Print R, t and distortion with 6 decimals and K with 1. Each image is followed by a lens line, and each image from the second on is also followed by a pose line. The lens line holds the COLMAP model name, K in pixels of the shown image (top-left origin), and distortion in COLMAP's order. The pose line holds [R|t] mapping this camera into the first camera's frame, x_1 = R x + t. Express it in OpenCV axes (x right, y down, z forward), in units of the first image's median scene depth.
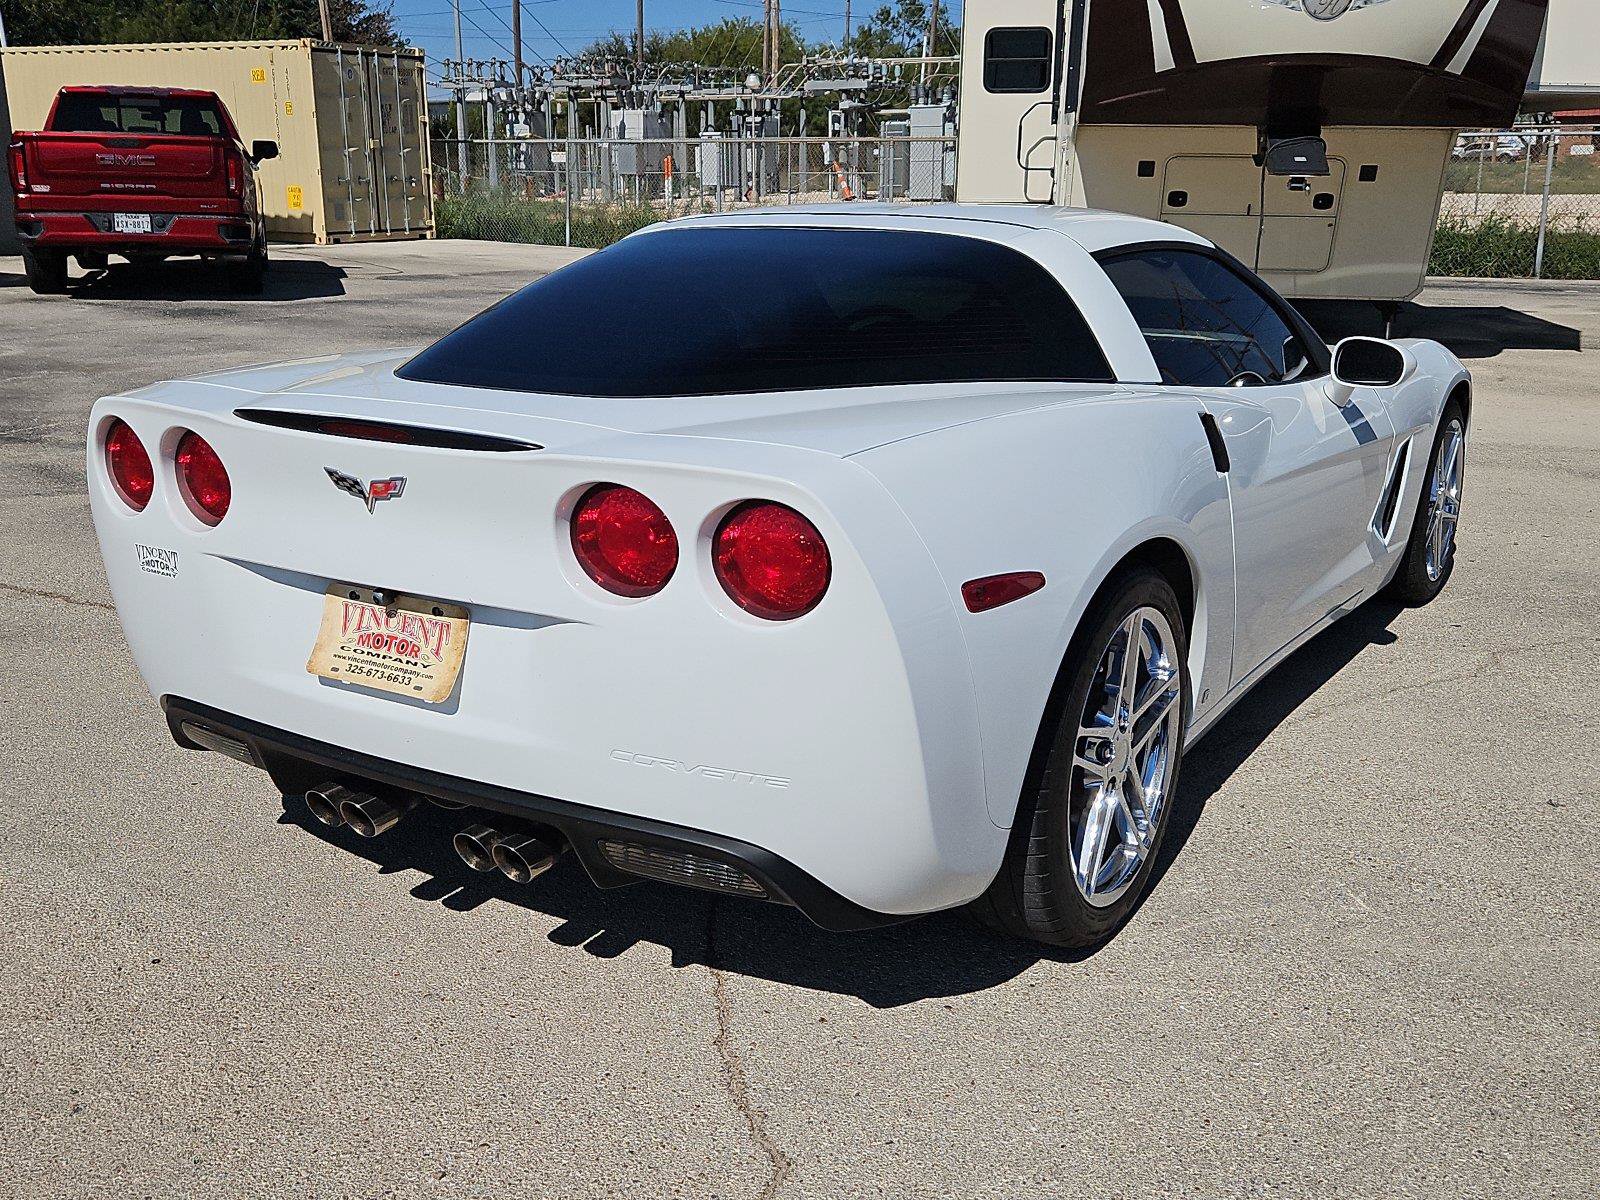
lens RADIAL K [[1611.0, 0, 791.4], [0, 1611.0, 602.1], [0, 0, 1]] dist [0.061441, 0.000000]
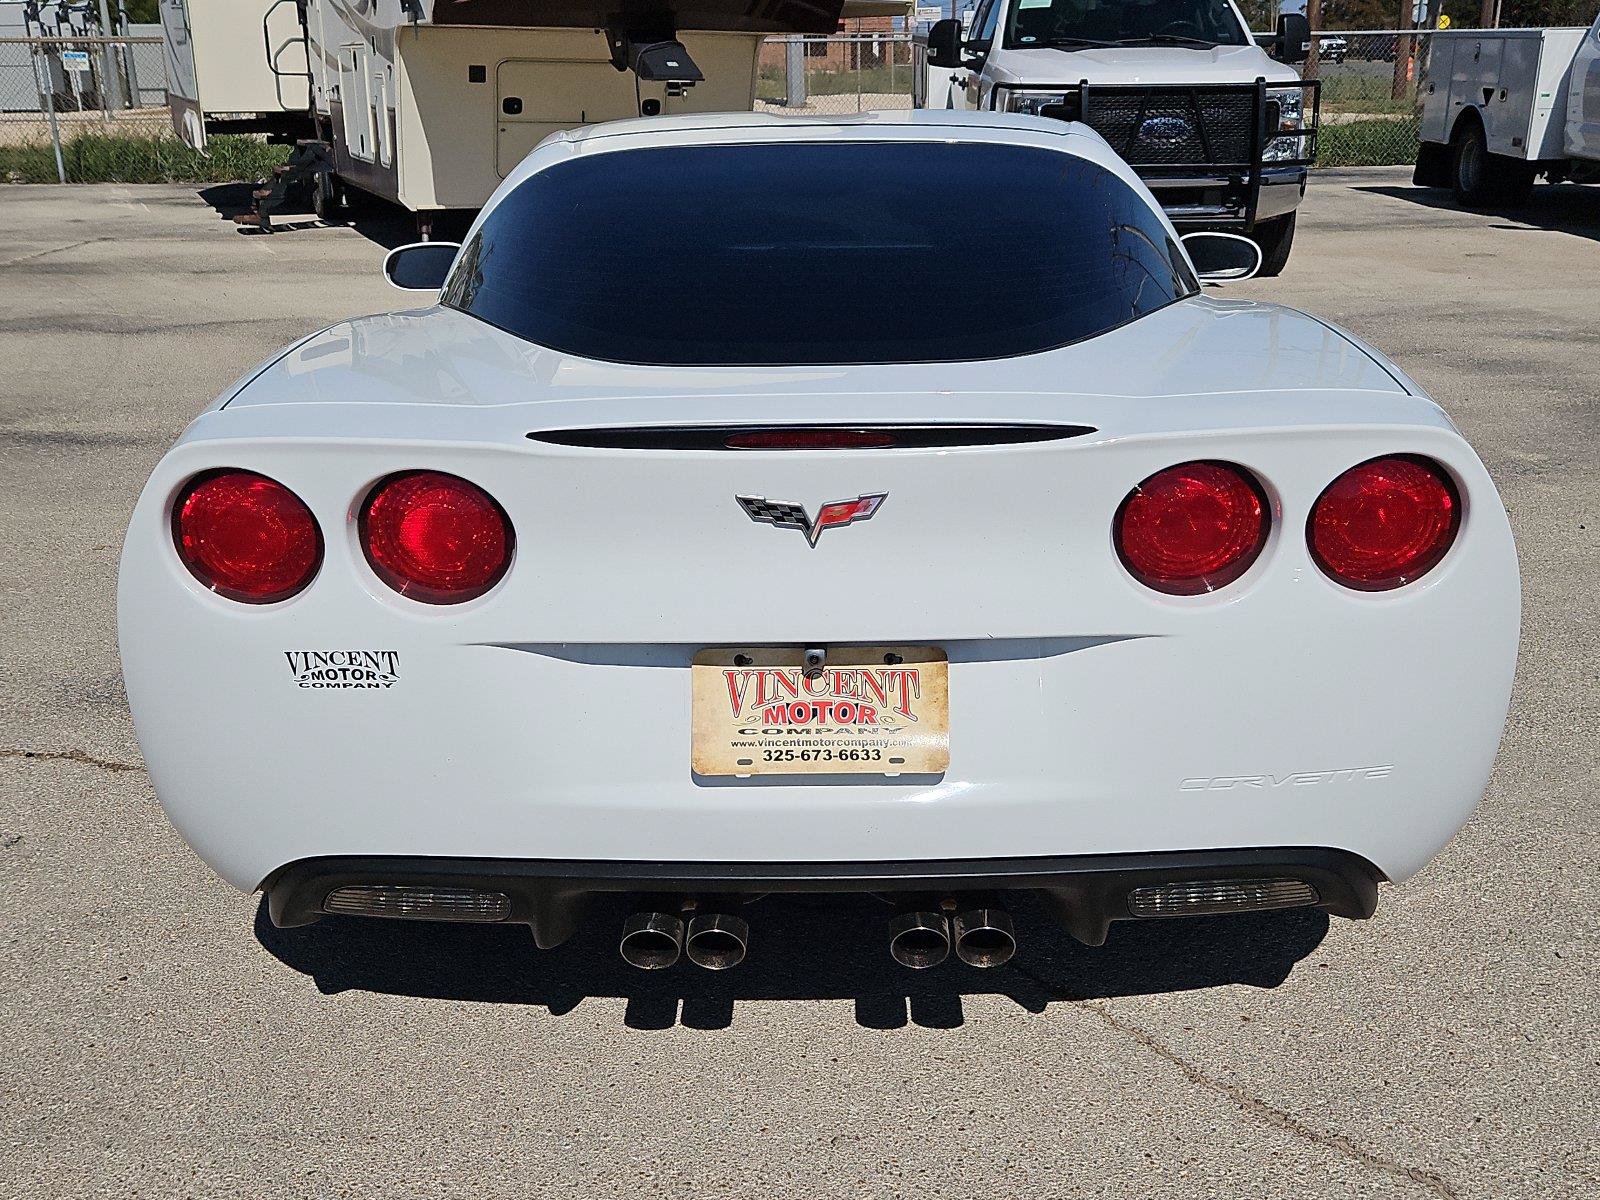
lens RADIAL K [[1611.0, 0, 821.6], [0, 1611.0, 598.9], [0, 0, 1]] dist [0.061441, 0.000000]
pose [[0.848651, -0.176368, 0.498684, -0.163574], [0.150789, 0.984321, 0.091511, -0.025573], [-0.507005, -0.002465, 0.861940, 0.091500]]
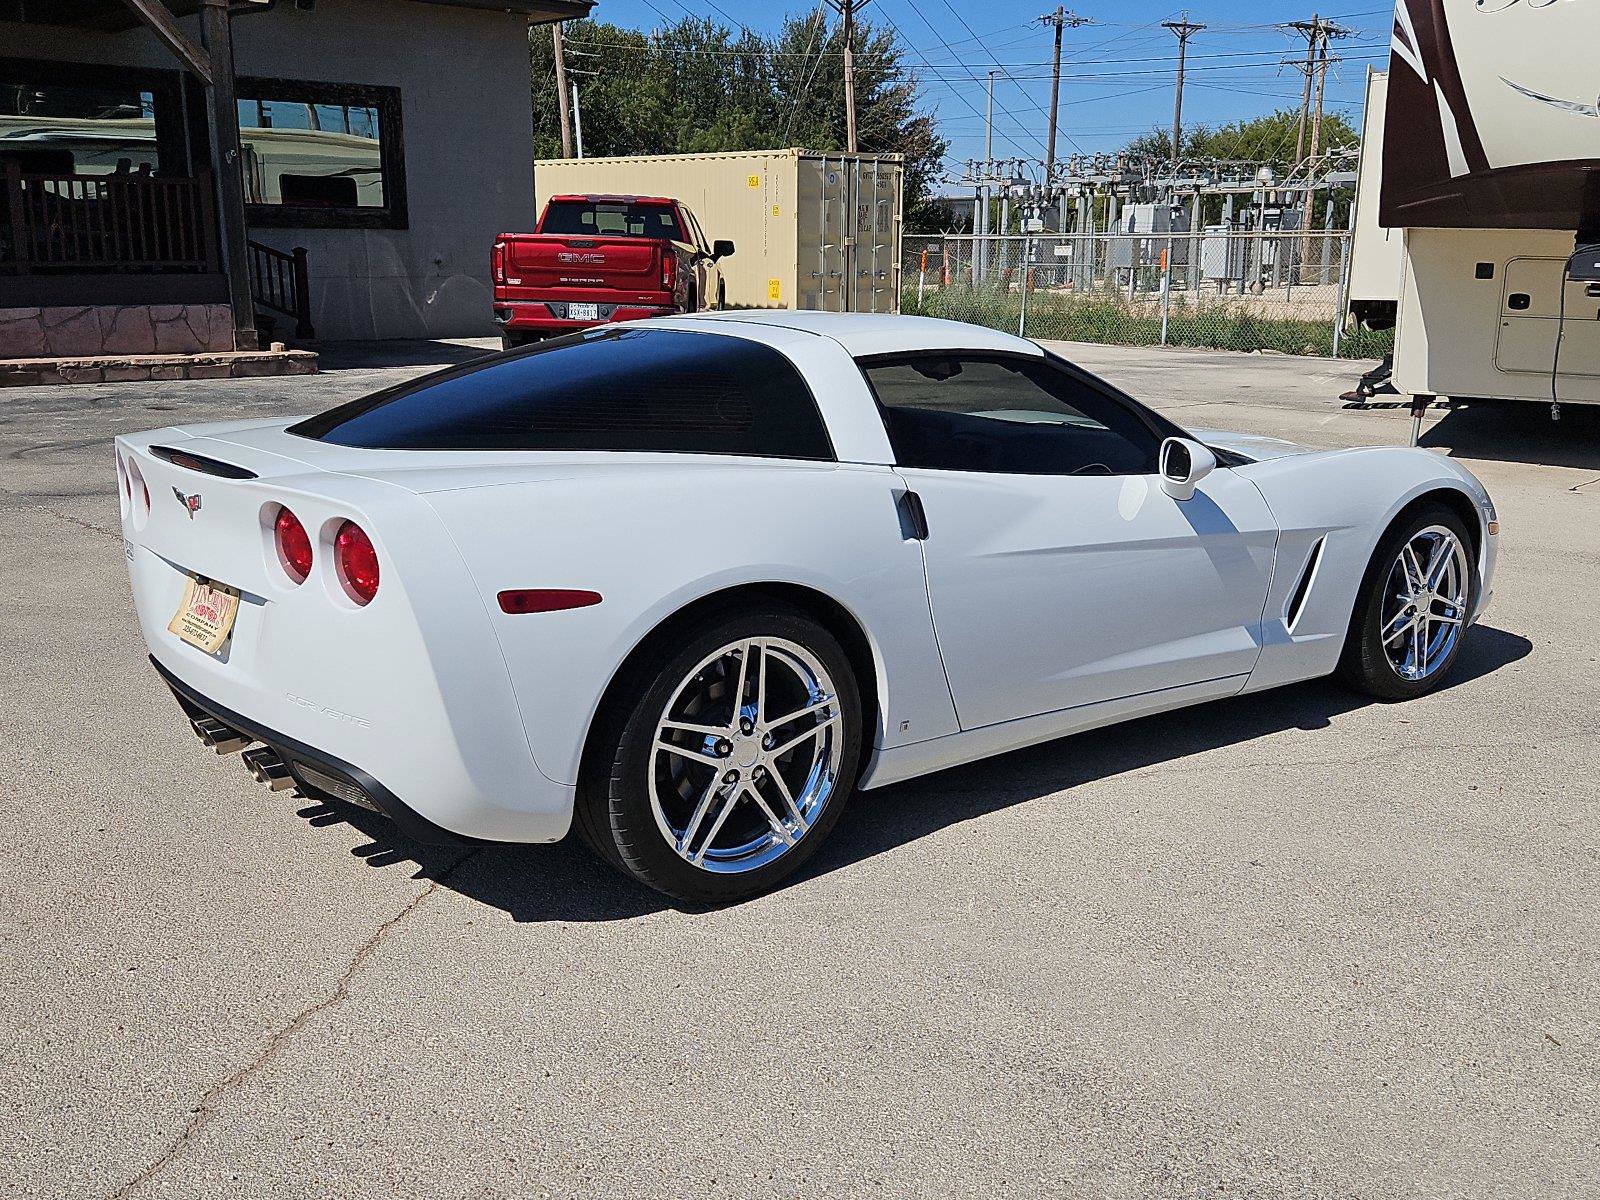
lens RADIAL K [[1611.0, 0, 807.8], [0, 1611.0, 597.8], [0, 0, 1]] dist [0.061441, 0.000000]
pose [[0.947058, 0.073776, -0.312471, 0.185330], [-0.090837, 0.995047, -0.040379, 0.006011], [0.307944, 0.066625, 0.949069, -0.051843]]
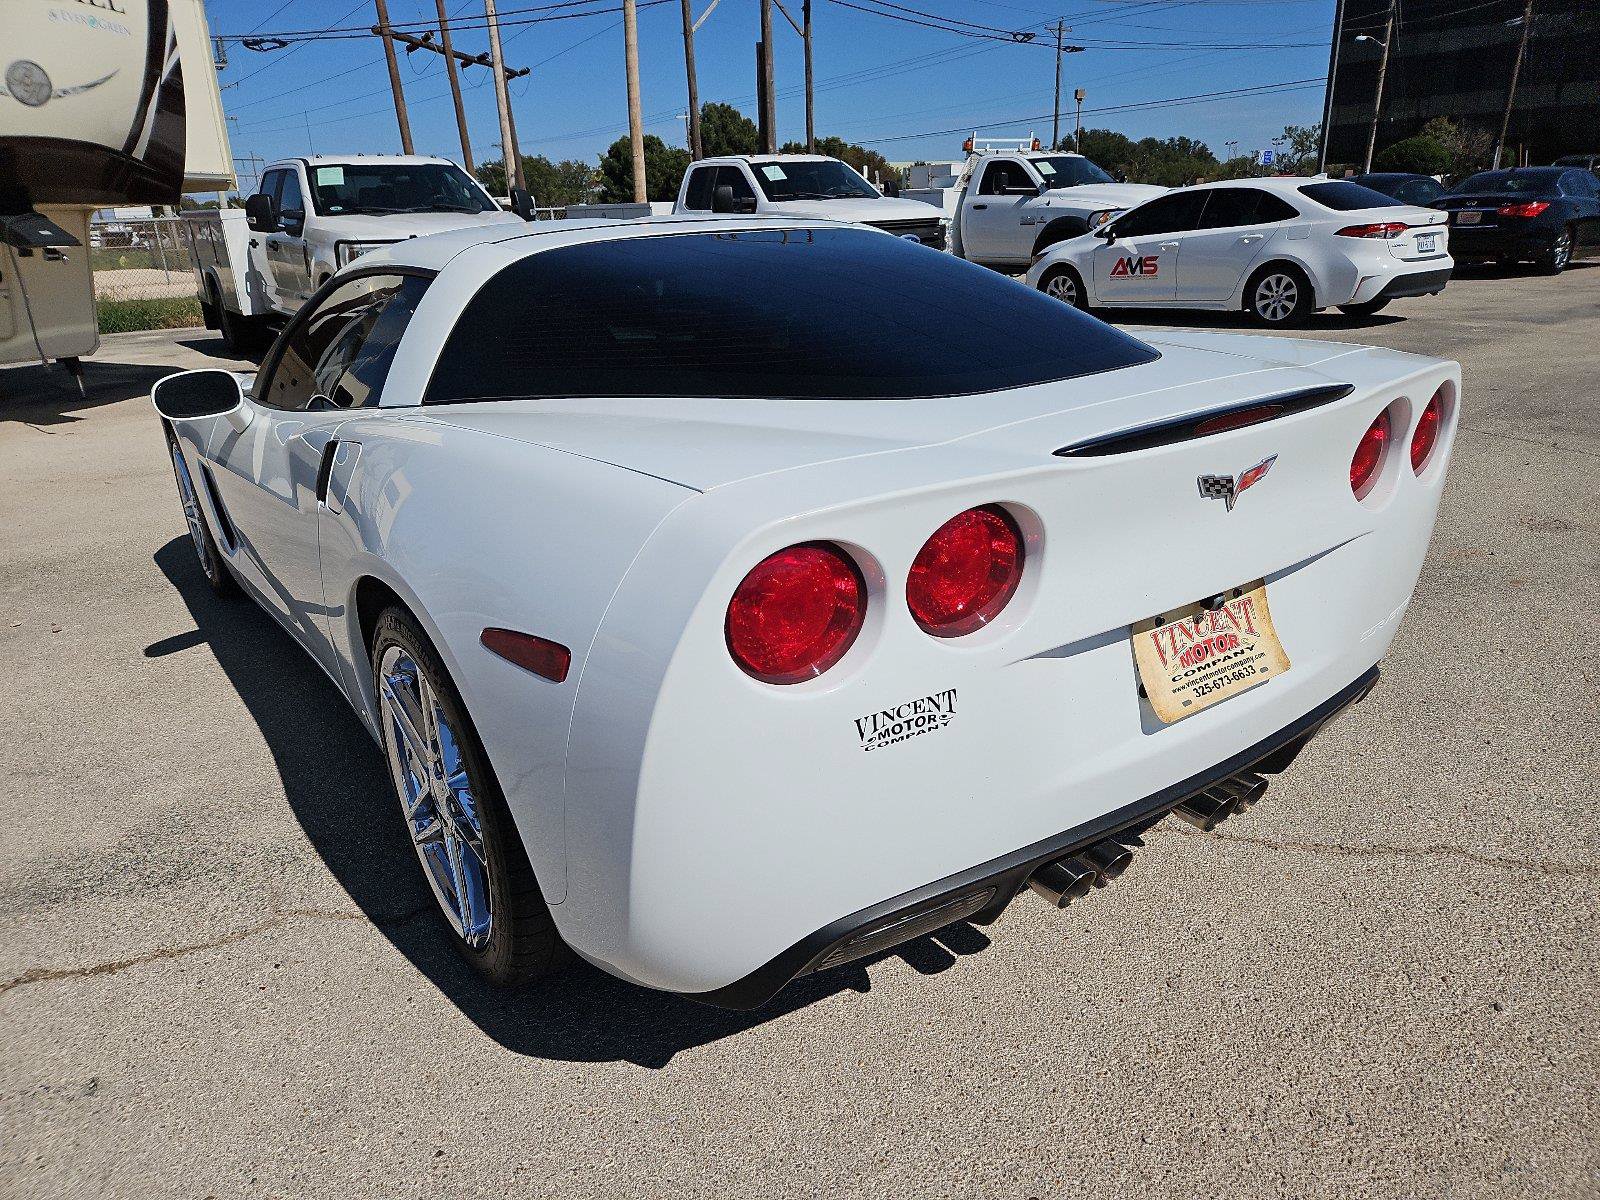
lens RADIAL K [[1080.4, 0, 797.0], [0, 1080.4, 621.5], [0, 0, 1]] dist [0.062311, -0.056593]
pose [[0.380362, -0.339607, 0.860228, -0.231903], [0.287667, 0.927444, 0.238948, -0.055039], [-0.878961, 0.156572, 0.450458, 0.244758]]
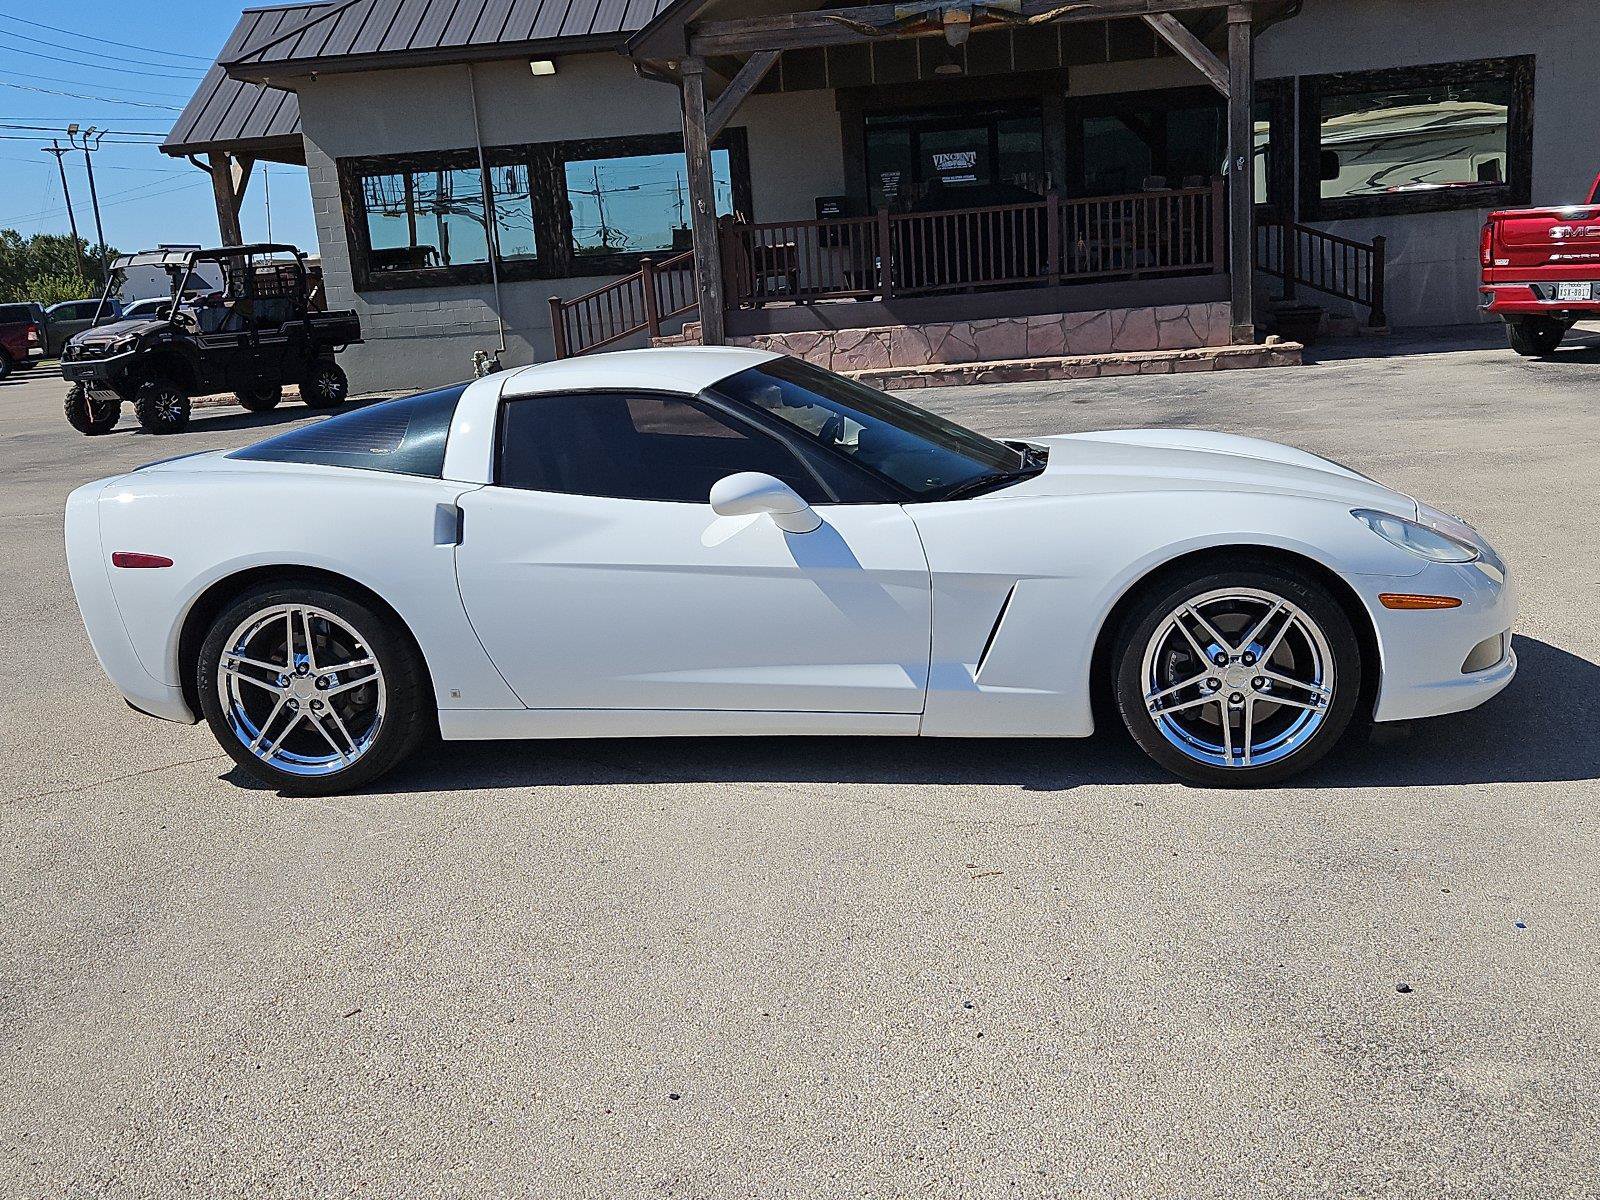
lens RADIAL K [[1611.0, 0, 807.6], [0, 1611.0, 607.7], [0, 0, 1]] dist [0.061441, 0.000000]
pose [[0.384837, 0.165980, -0.907938, 0.578784], [-0.179860, 0.978326, 0.102612, -0.077702], [0.905291, 0.123812, 0.406349, 0.227668]]
